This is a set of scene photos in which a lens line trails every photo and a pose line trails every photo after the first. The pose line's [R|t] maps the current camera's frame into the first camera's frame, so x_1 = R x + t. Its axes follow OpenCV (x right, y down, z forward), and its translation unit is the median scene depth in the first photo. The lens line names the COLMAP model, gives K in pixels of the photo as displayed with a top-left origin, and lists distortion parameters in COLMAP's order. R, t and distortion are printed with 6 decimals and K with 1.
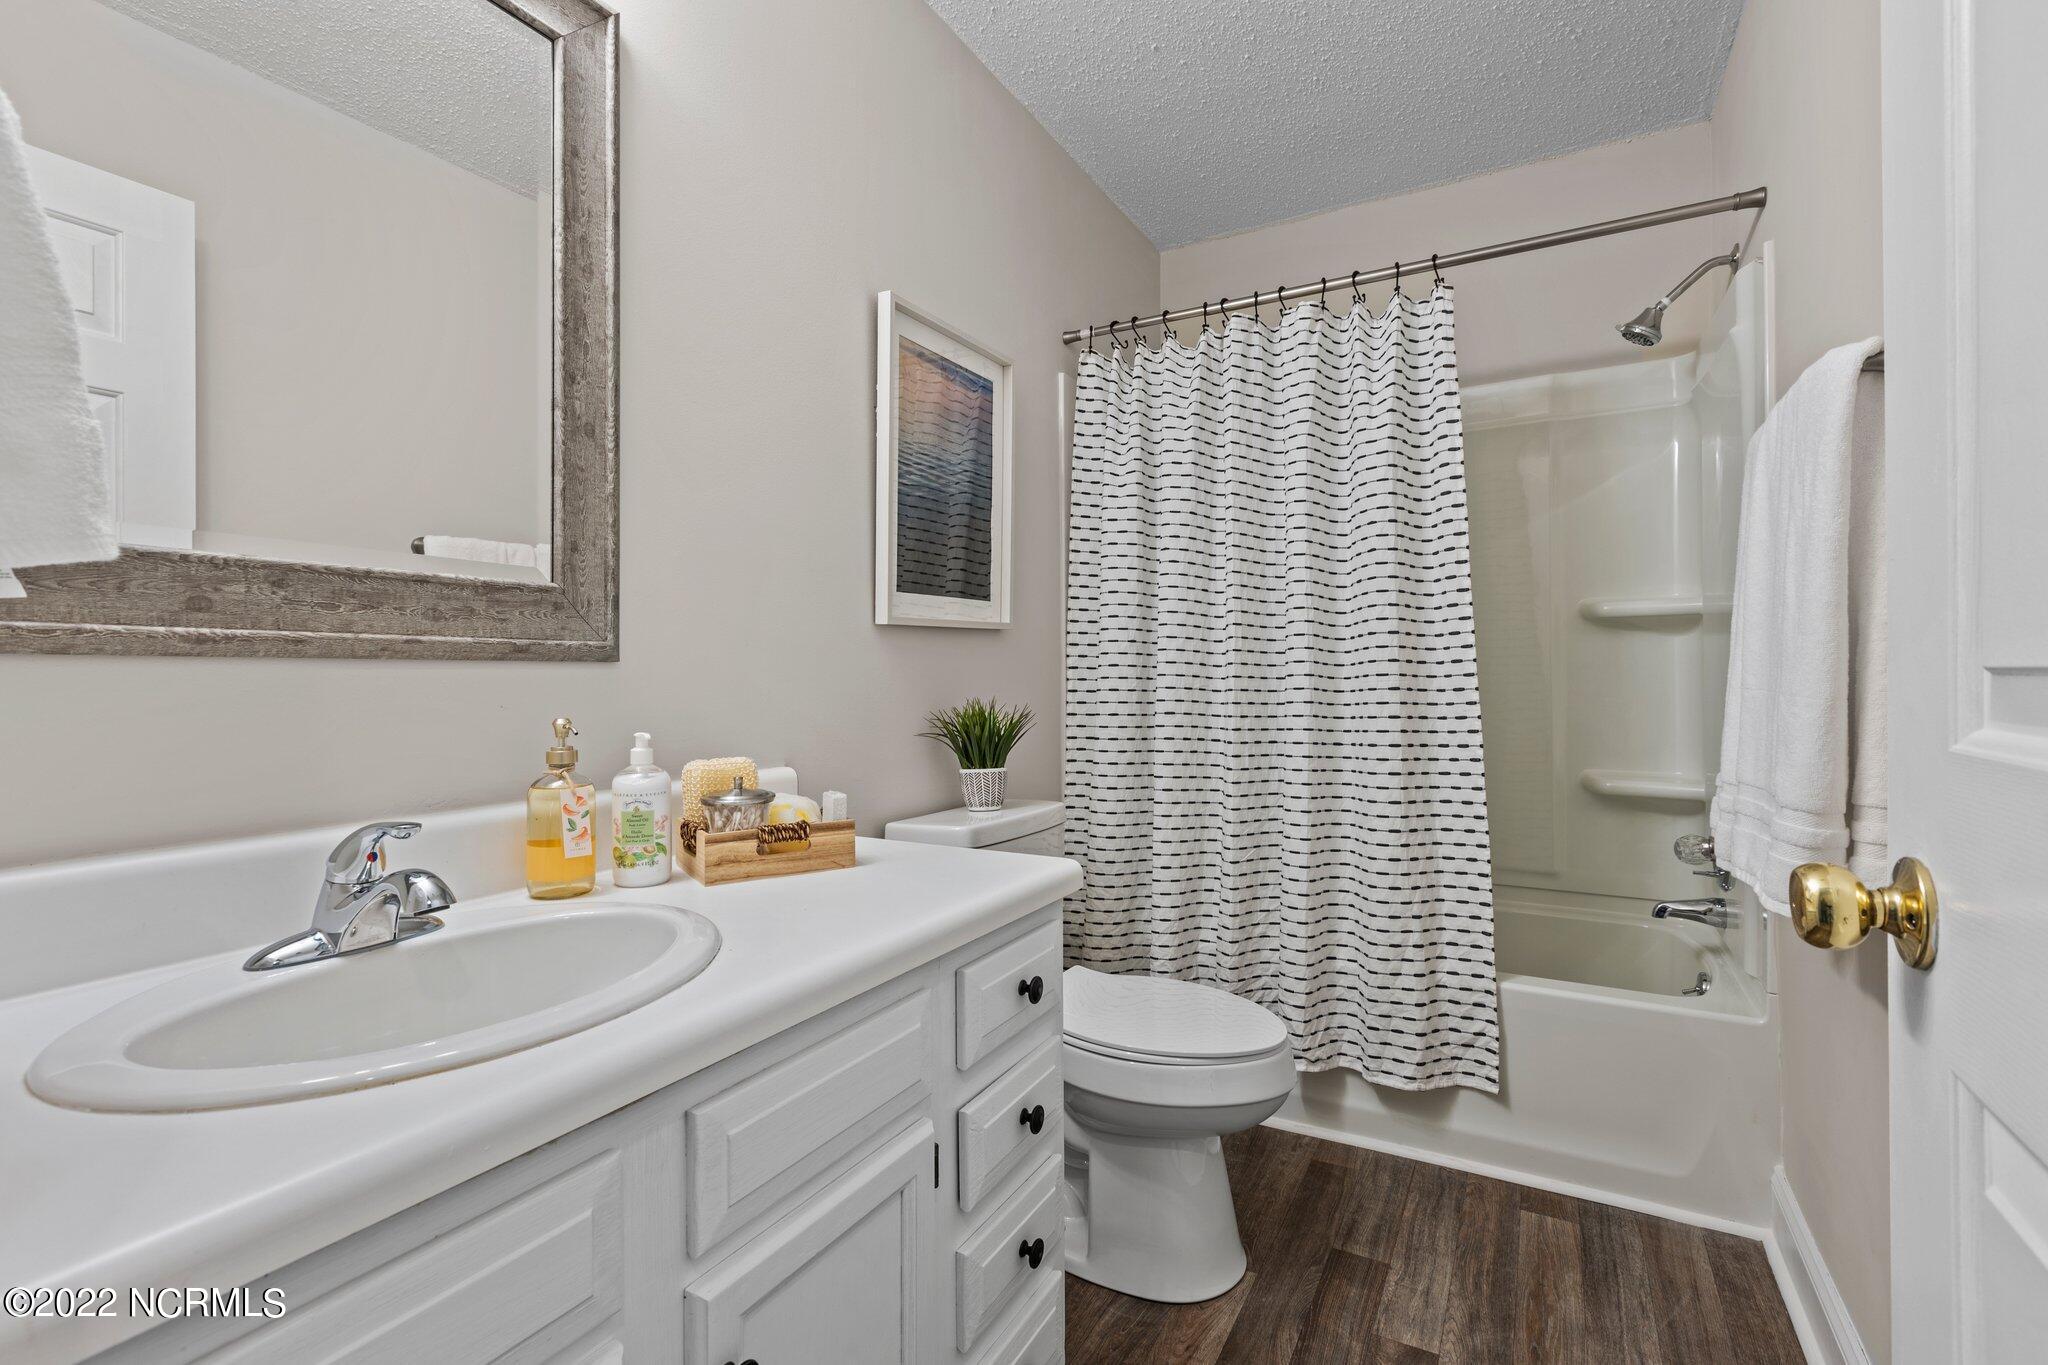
lens RADIAL K [[934.4, 0, 1013.4], [0, 934.4, 674.4], [0, 0, 1]] dist [0.002260, 0.001180]
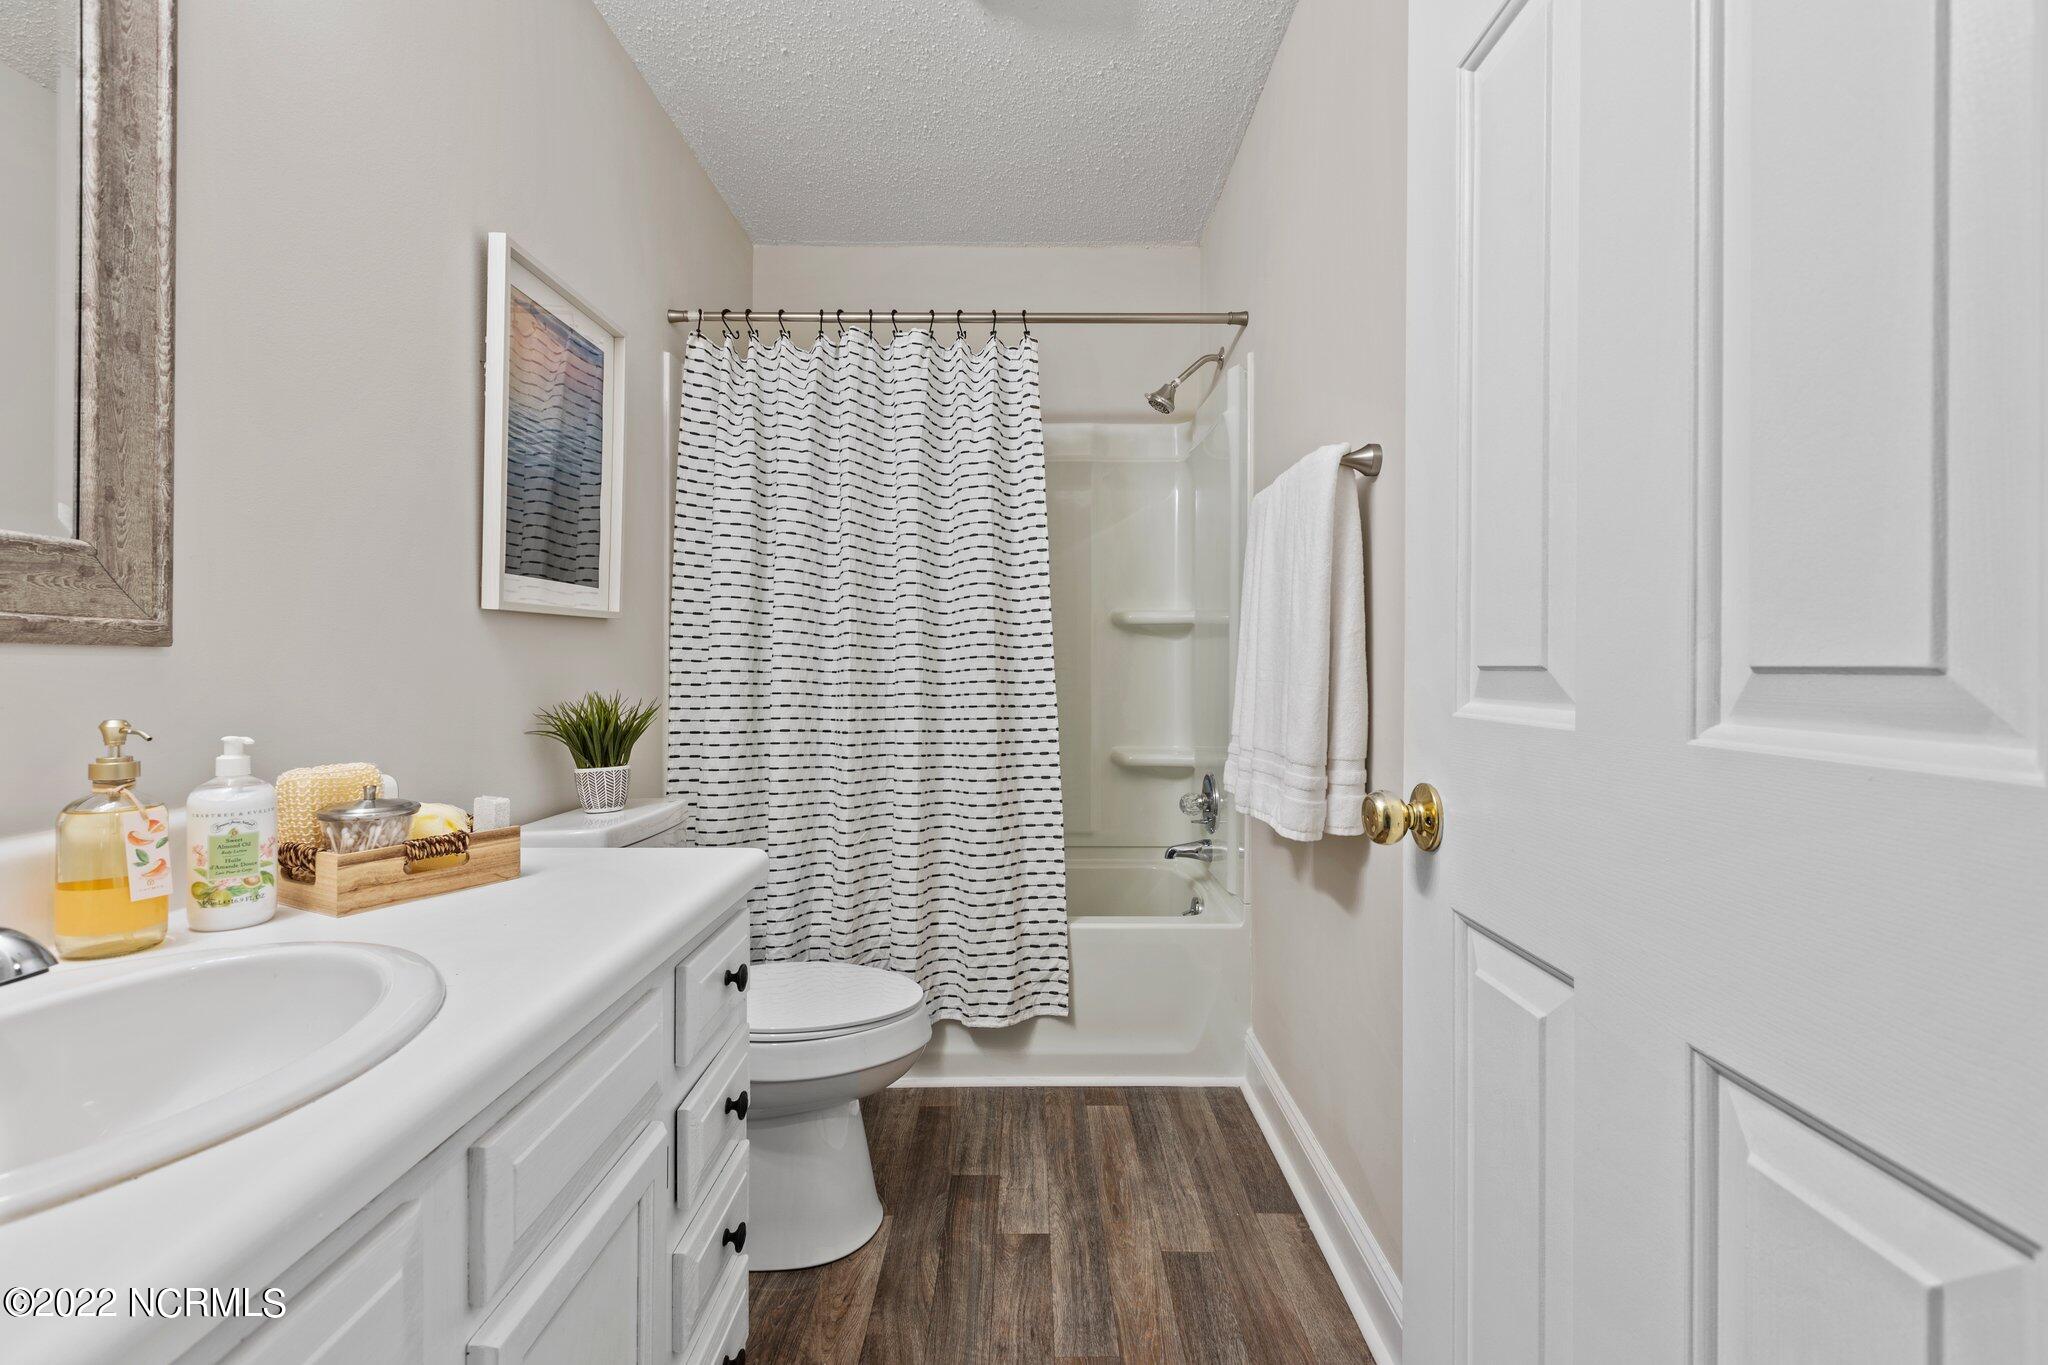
lens RADIAL K [[934.5, 0, 1019.2], [0, 934.5, 676.0], [0, 0, 1]] dist [0.000482, 0.001041]
pose [[0.869745, 0.001781, 0.493498, -0.132550], [-0.005524, 0.999966, 0.006126, 0.001519], [-0.493471, -0.008054, 0.869725, -0.016244]]
